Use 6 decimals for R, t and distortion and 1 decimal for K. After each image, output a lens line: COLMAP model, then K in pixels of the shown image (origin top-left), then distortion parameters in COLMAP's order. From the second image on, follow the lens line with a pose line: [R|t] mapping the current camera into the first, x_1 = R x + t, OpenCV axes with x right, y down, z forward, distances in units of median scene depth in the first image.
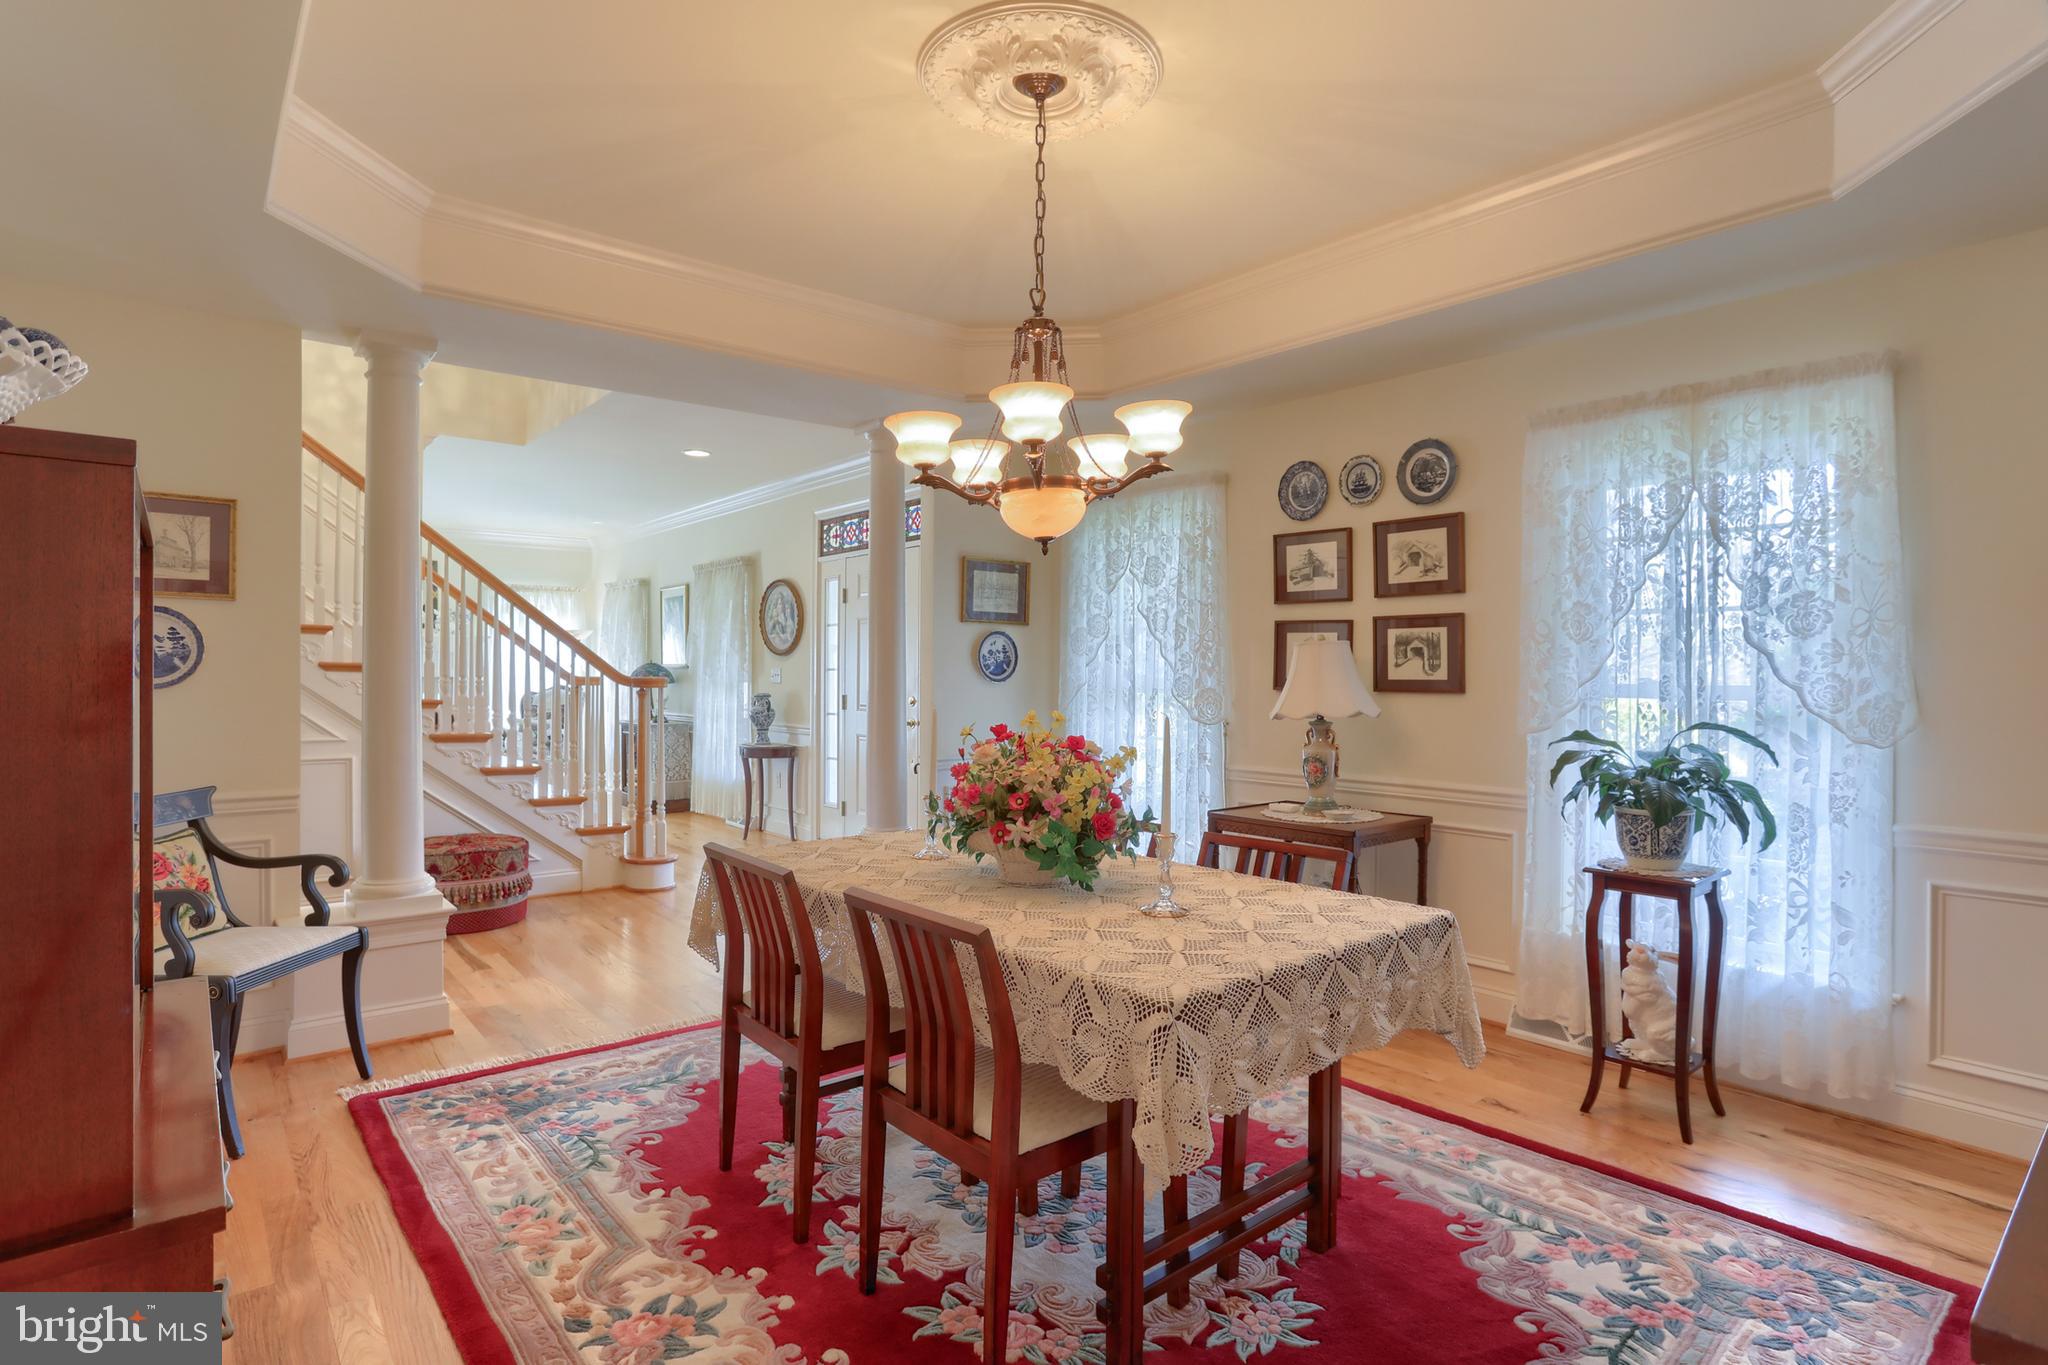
lens RADIAL K [[1060.9, 0, 1024.3], [0, 1060.9, 686.7], [0, 0, 1]] dist [-0.041798, 0.022004]
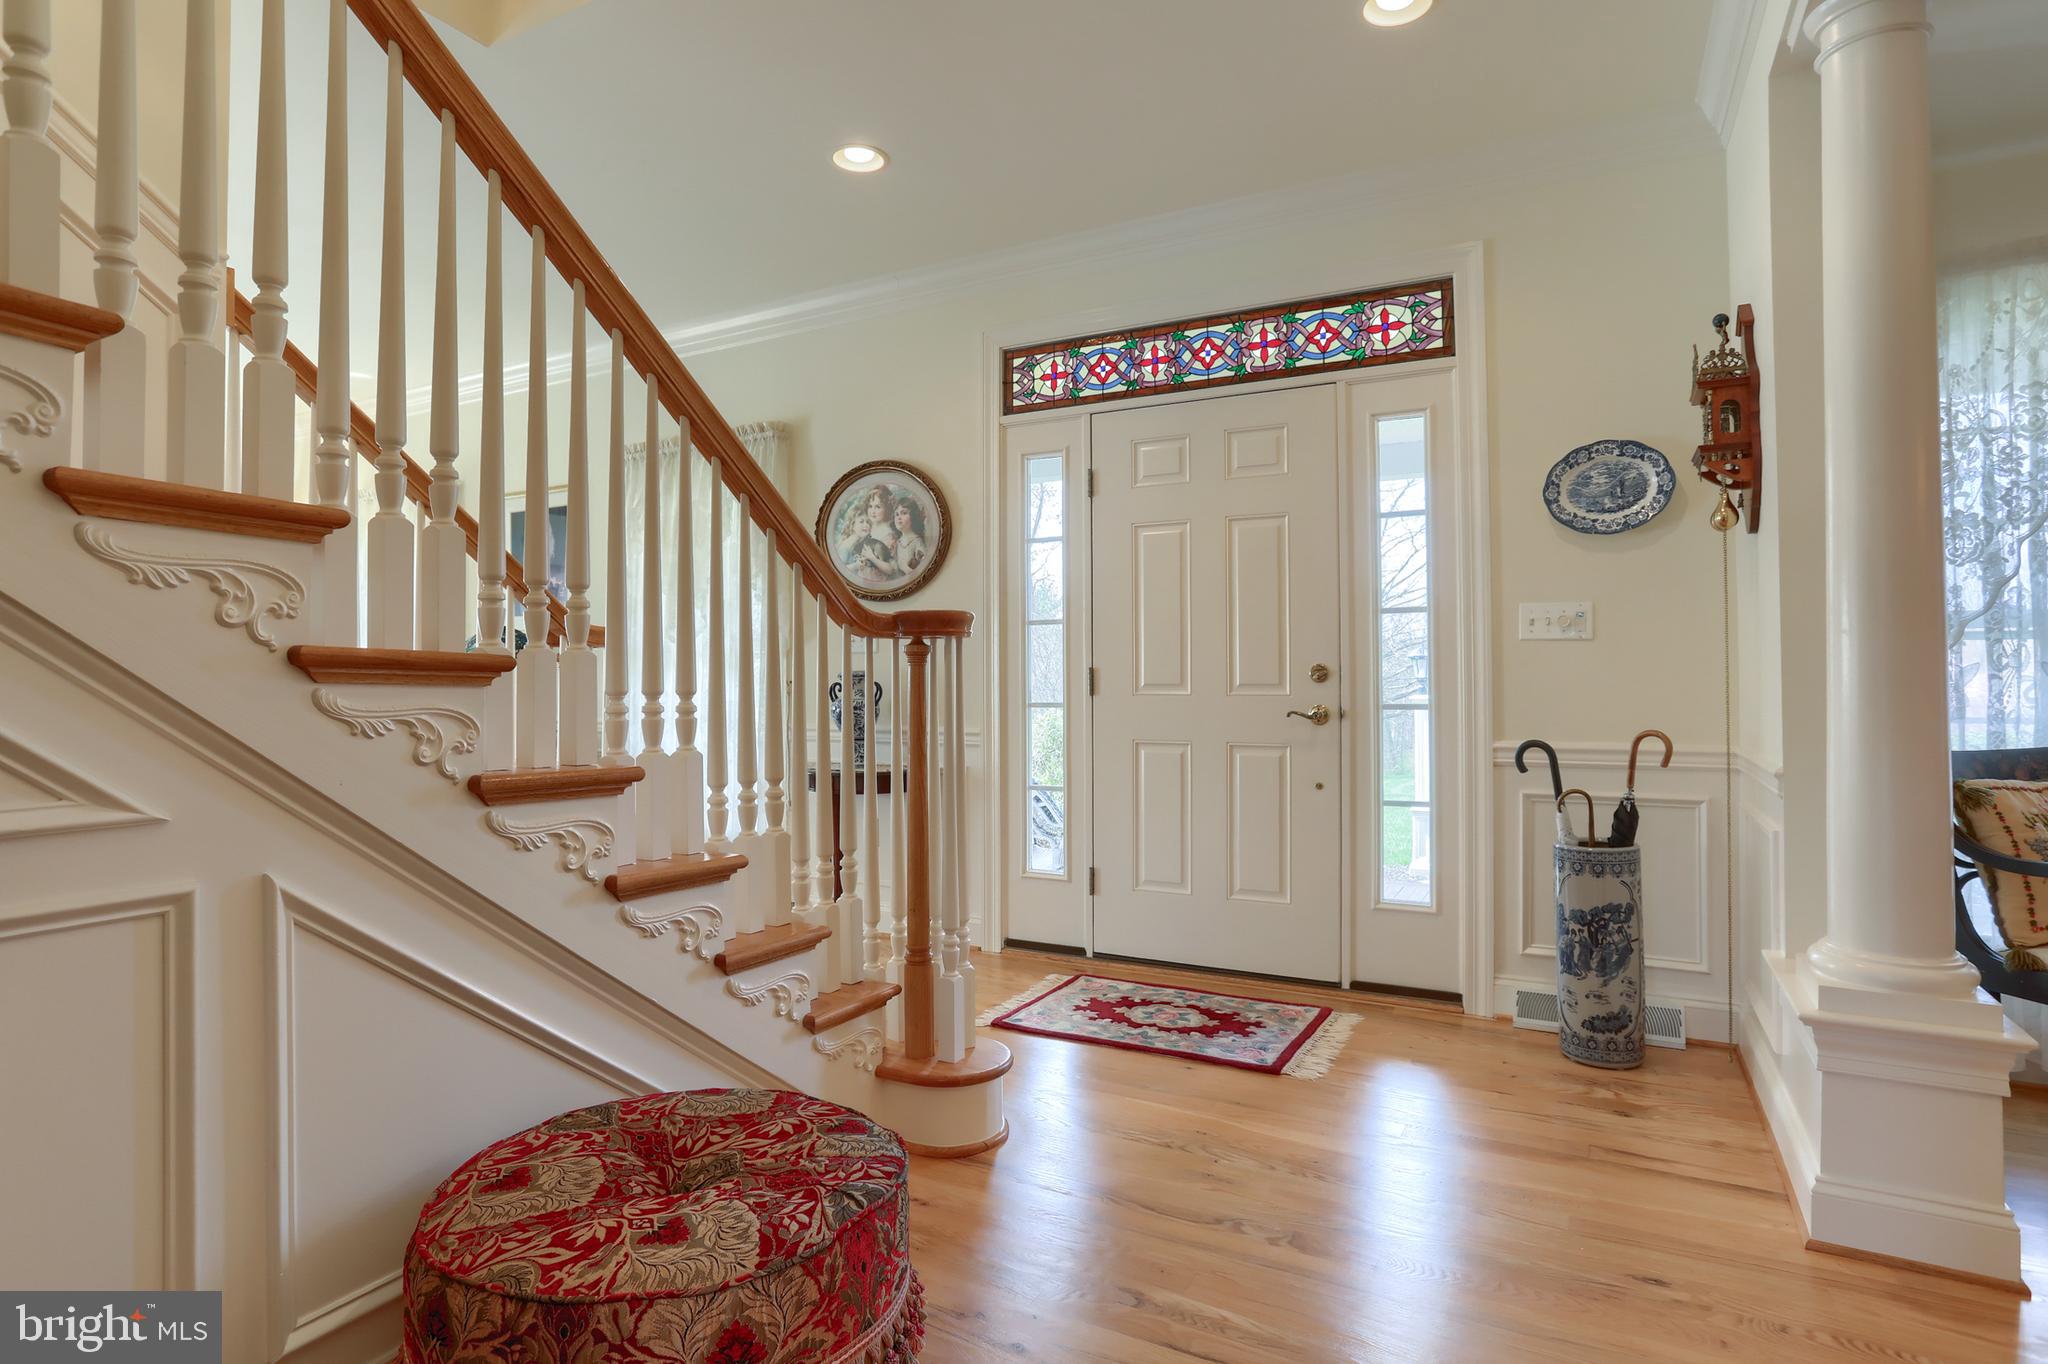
lens RADIAL K [[1060.9, 0, 1019.1], [0, 1060.9, 685.9], [0, 0, 1]] dist [-0.041798, 0.022004]
pose [[0.924579, -0.010657, 0.380840, -0.400550], [0.012524, 0.999919, -0.002424, 0.017200], [-0.380783, 0.007011, 0.924638, 0.506877]]
